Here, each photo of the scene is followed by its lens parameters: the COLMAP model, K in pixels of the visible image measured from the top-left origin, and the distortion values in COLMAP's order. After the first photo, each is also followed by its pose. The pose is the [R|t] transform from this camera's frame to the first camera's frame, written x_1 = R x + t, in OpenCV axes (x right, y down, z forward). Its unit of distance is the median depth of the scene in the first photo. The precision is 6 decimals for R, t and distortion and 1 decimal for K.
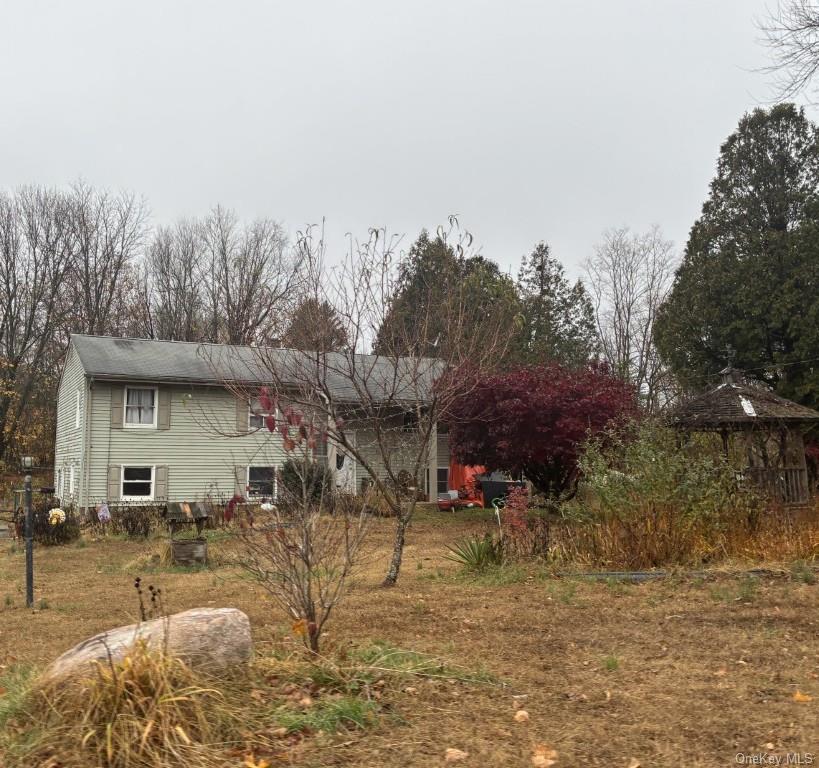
lens RADIAL K [[839.5, 0, 409.6], [0, 839.5, 407.2], [0, 0, 1]] dist [-0.004755, -0.011171]
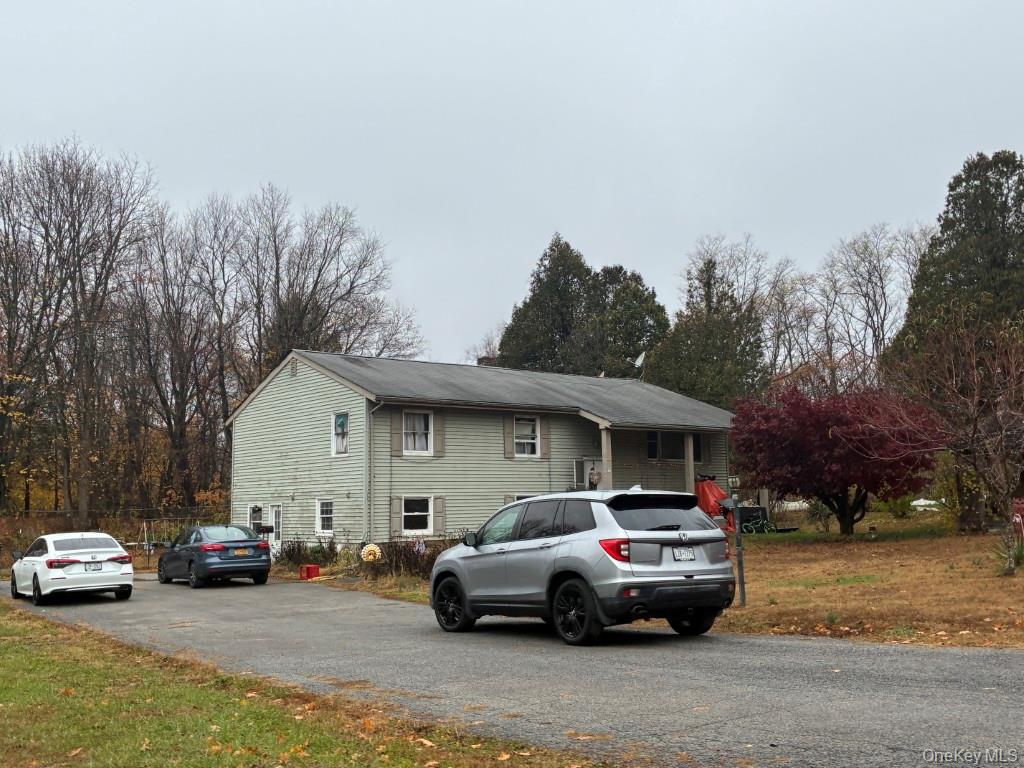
lens RADIAL K [[1058.4, 0, 512.0], [0, 1058.4, 384.0], [0, 0, 1]] dist [-0.007955, -0.000843]
pose [[0.968725, 0.013763, 0.247755, -0.503928], [-0.005208, 0.999368, -0.035155, -0.013159], [-0.248082, 0.032765, 0.968185, -0.148660]]
